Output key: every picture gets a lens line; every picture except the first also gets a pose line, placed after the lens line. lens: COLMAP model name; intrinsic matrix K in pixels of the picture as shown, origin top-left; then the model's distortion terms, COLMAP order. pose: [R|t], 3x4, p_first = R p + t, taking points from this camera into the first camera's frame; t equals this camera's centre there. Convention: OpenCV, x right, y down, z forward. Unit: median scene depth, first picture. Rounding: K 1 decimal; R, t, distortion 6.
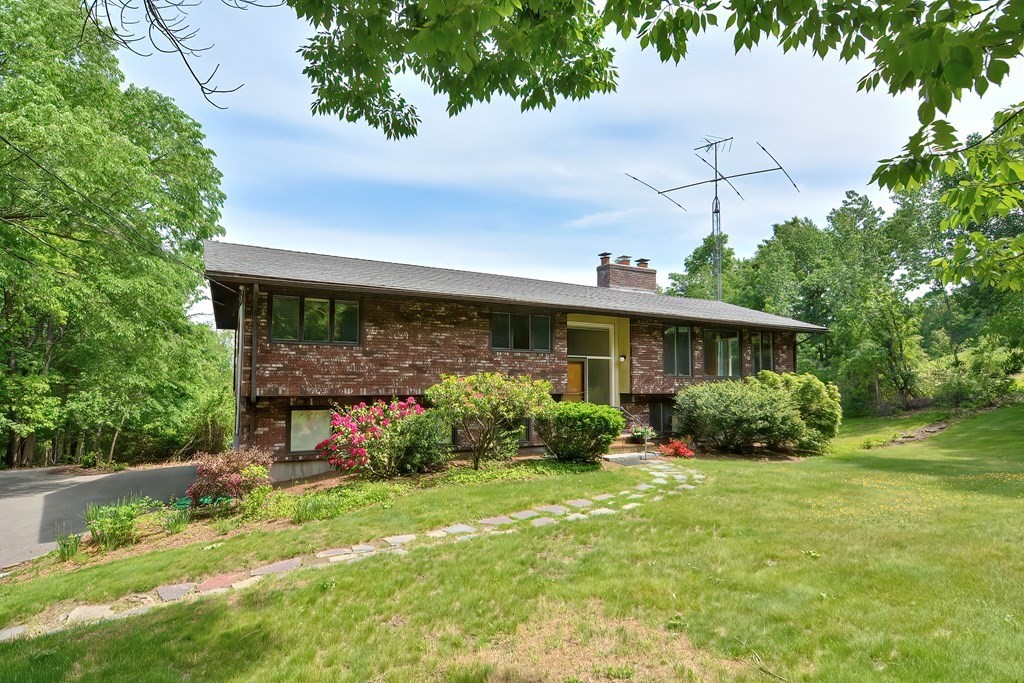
lens RADIAL K [[498.4, 0, 507.3], [0, 498.4, 361.0], [0, 0, 1]] dist [-0.000477, -0.012443]
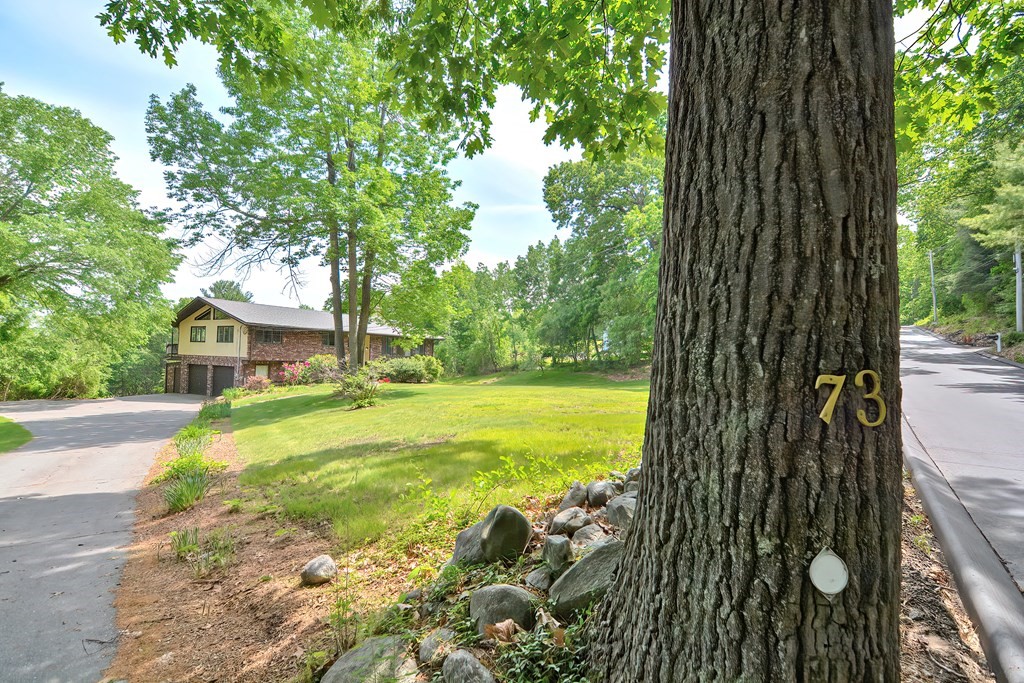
lens RADIAL K [[498.4, 0, 507.3], [0, 498.4, 361.0], [0, 0, 1]] dist [-0.000477, -0.012443]
pose [[0.857989, 0.013675, 0.513486, -0.510605], [-0.039445, 0.998448, 0.039319, -0.078082], [-0.512151, -0.053989, 0.857197, -1.744532]]
